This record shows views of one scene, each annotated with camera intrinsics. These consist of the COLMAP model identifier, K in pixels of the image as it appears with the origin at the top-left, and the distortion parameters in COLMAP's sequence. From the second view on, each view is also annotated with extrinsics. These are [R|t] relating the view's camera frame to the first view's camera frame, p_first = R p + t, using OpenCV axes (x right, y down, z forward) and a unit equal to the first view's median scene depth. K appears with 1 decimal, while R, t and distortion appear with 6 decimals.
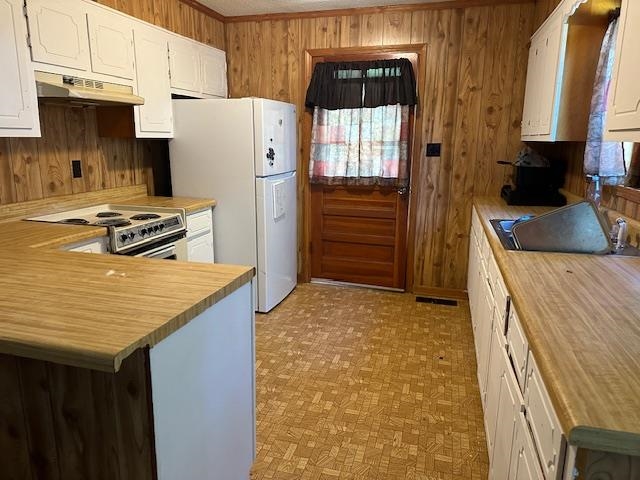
lens RADIAL K [[443.7, 0, 316.6], [0, 443.7, 240.3], [0, 0, 1]] dist [0.075498, -0.120363]
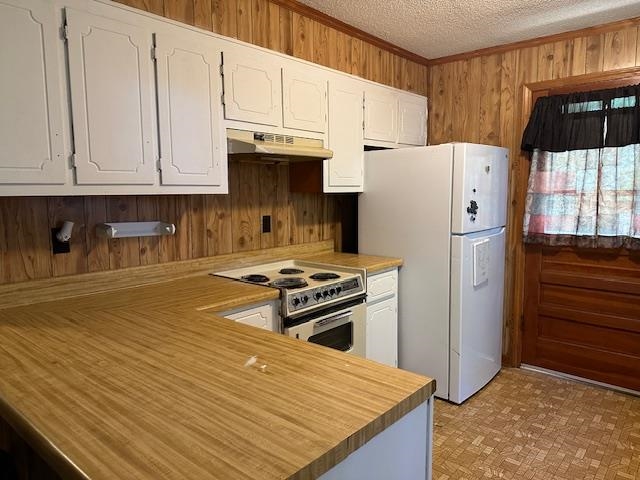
lens RADIAL K [[443.7, 0, 316.6], [0, 443.7, 240.3], [0, 0, 1]] dist [0.075498, -0.120363]
pose [[0.903399, 0.030692, -0.427702, -0.007851], [-0.077169, 0.992787, -0.091753, -0.032856], [0.421801, 0.115895, 0.899251, 0.129671]]
